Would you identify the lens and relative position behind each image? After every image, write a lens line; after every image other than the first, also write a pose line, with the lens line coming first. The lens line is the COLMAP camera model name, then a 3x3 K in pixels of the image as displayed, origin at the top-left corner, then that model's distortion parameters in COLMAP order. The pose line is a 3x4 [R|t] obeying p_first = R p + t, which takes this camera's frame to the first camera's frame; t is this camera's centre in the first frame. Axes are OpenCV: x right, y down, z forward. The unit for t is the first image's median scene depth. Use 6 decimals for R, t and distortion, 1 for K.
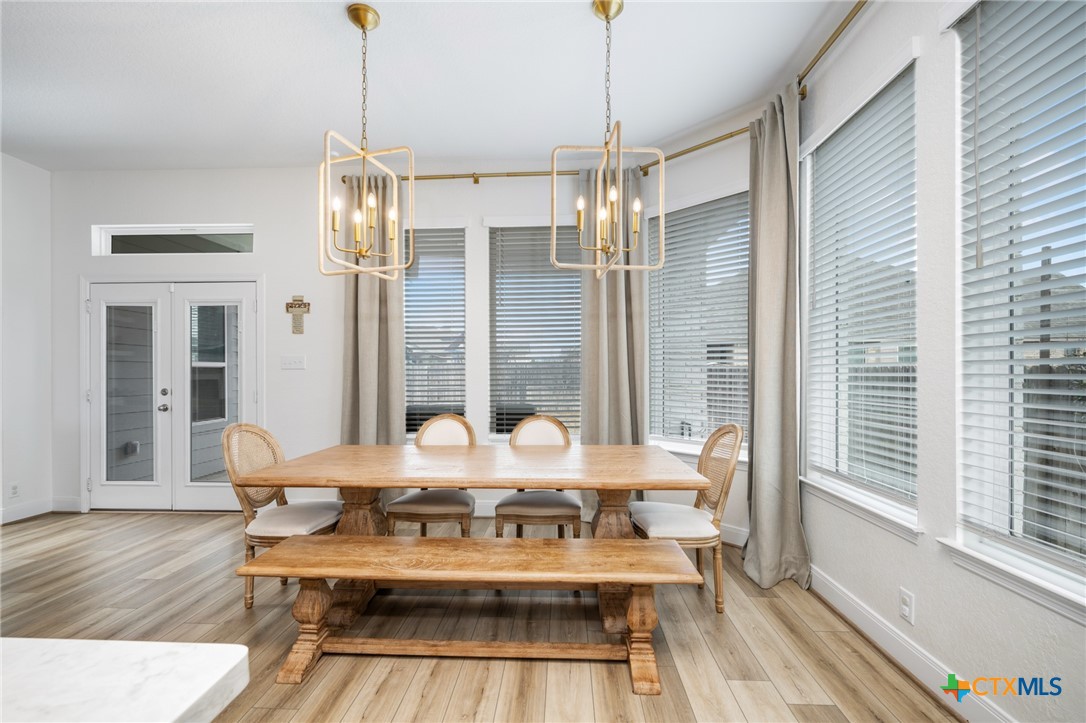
lens RADIAL K [[461.0, 0, 542.1], [0, 461.0, 369.5], [0, 0, 1]] dist [0.000593, 0.000070]
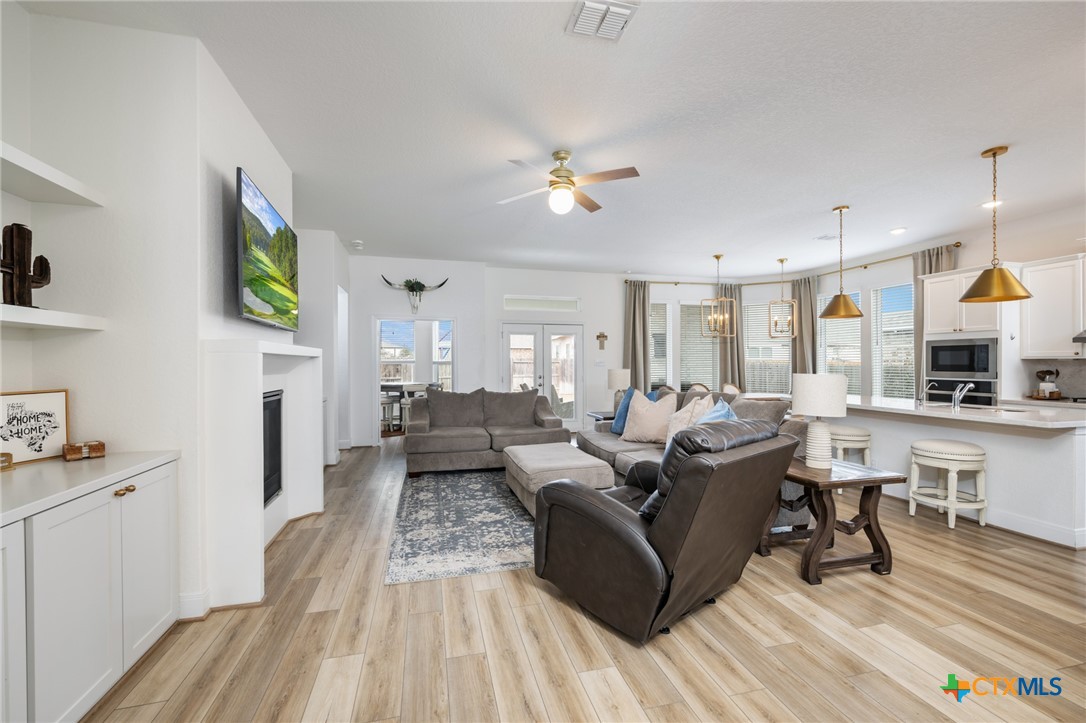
lens RADIAL K [[461.0, 0, 542.1], [0, 461.0, 369.5], [0, 0, 1]] dist [0.000593, 0.000070]
pose [[0.955100, -0.004932, 0.296241, -1.445069], [0.000571, 0.999890, 0.014807, -0.015790], [-0.296282, -0.013973, 0.954998, -0.997819]]
